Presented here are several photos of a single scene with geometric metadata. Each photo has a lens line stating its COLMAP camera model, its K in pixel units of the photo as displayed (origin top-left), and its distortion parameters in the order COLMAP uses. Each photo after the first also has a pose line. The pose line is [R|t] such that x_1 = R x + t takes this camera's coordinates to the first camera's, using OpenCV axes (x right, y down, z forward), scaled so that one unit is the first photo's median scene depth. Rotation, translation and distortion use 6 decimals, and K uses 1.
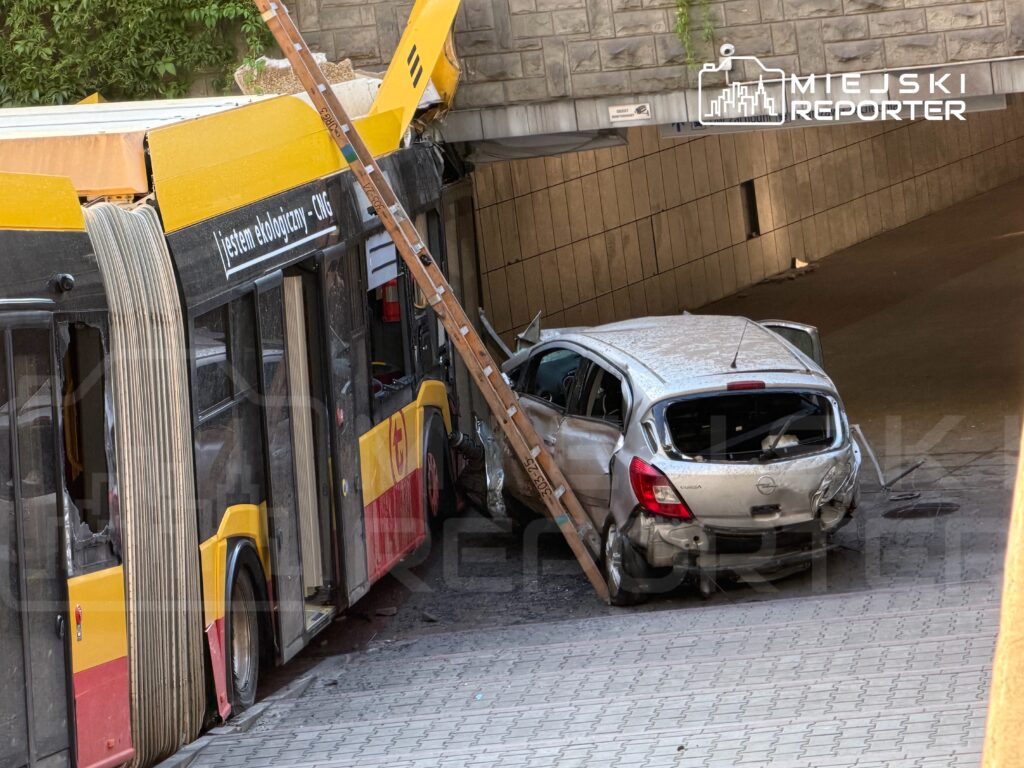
lens RADIAL K [[4410.2, 0, 512.0], [0, 4410.2, 384.0], [0, 0, 1]] dist [0.011328, 0.756722]
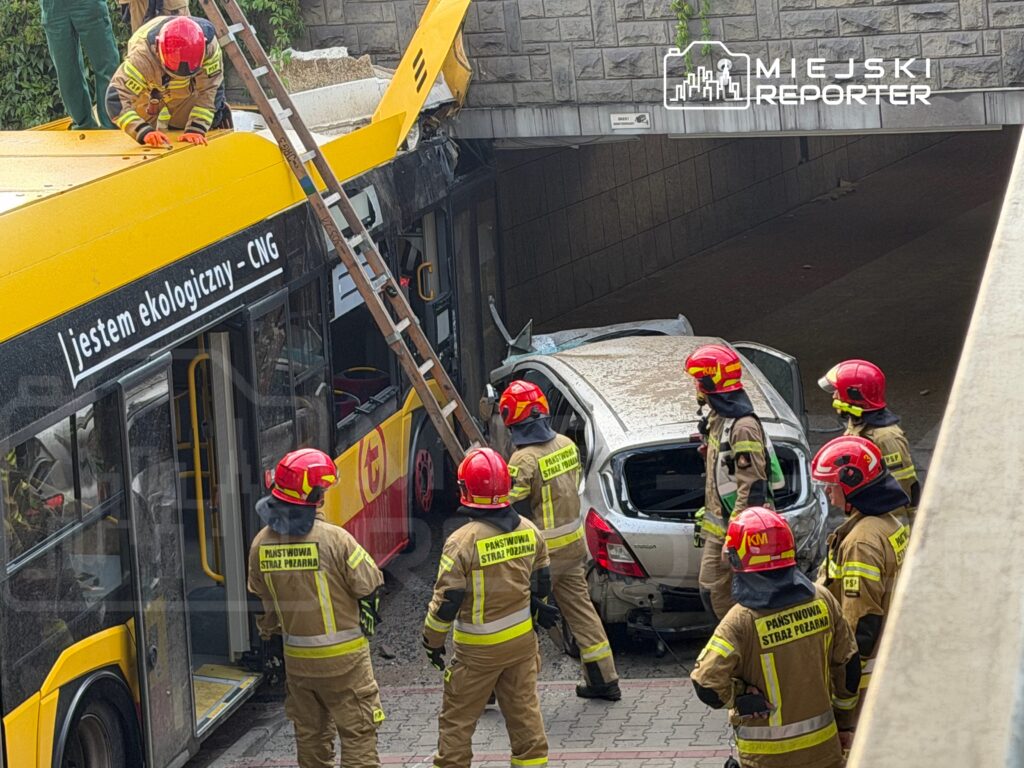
lens RADIAL K [[2814.1, 0, 563.7], [0, 2814.1, 384.9], [0, 0, 1]] dist [0.064518, 0.260213]
pose [[0.997862, 0.032820, -0.056511, 0.052497], [-0.027335, 0.995080, 0.095233, -0.065281], [0.059359, -0.093485, 0.993850, 0.362108]]
